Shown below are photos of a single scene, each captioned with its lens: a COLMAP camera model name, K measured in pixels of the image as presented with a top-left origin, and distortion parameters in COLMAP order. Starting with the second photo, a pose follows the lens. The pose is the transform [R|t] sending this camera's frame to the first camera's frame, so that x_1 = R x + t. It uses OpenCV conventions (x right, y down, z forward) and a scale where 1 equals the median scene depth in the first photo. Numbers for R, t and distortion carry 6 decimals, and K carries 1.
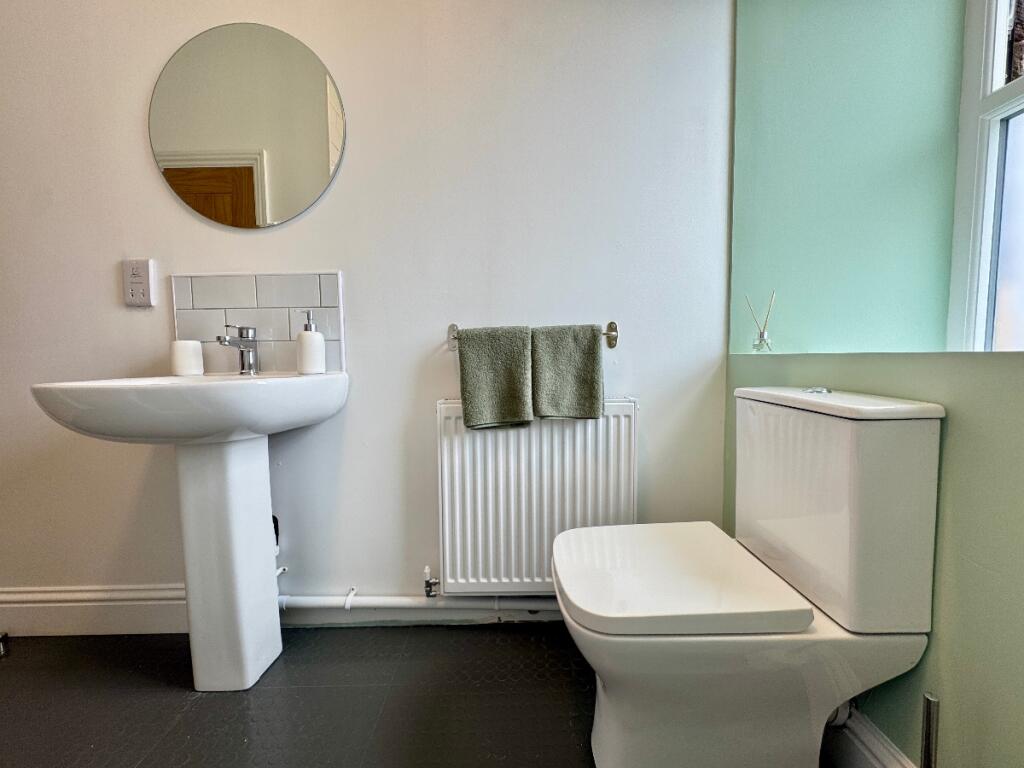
lens RADIAL K [[410.8, 0, 512.0], [0, 410.8, 384.0], [0, 0, 1]] dist [0.000035, -0.000004]
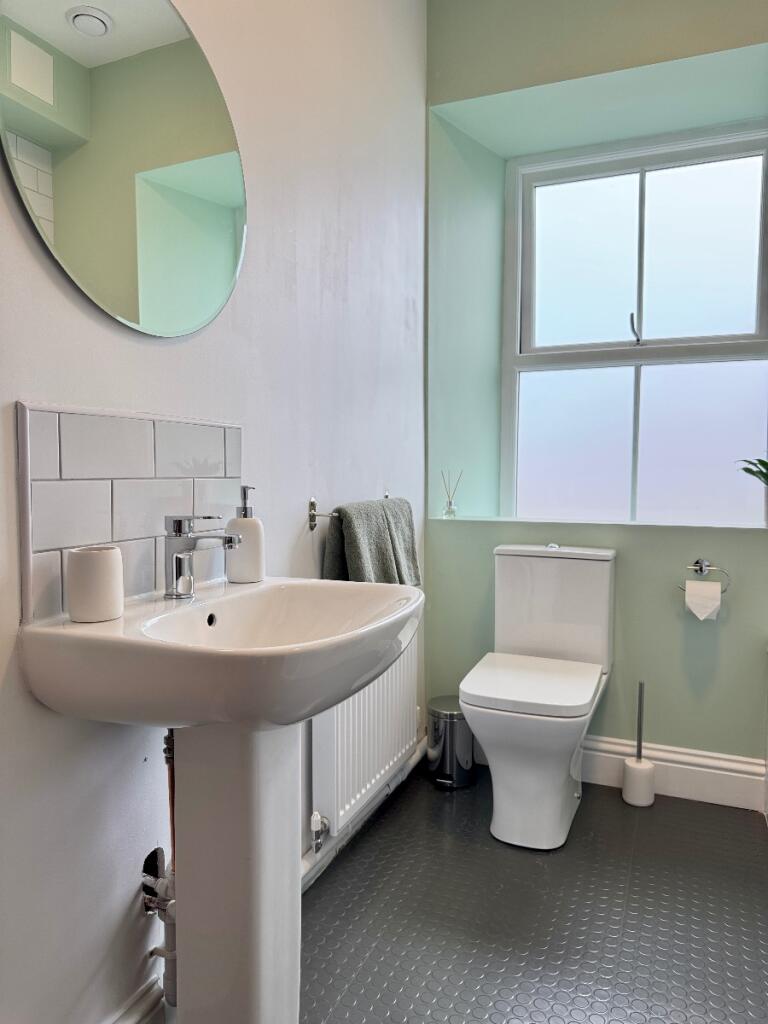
lens RADIAL K [[725.7, 0, 384.0], [0, 725.7, 512.0], [0, 0, 1]] dist [0.007358, 0.002289]
pose [[0.371158, -0.039621, 0.927724, -1.465059], [0.065933, 0.997692, 0.016231, -0.139130], [-0.926226, 0.055144, 0.372914, 0.356208]]
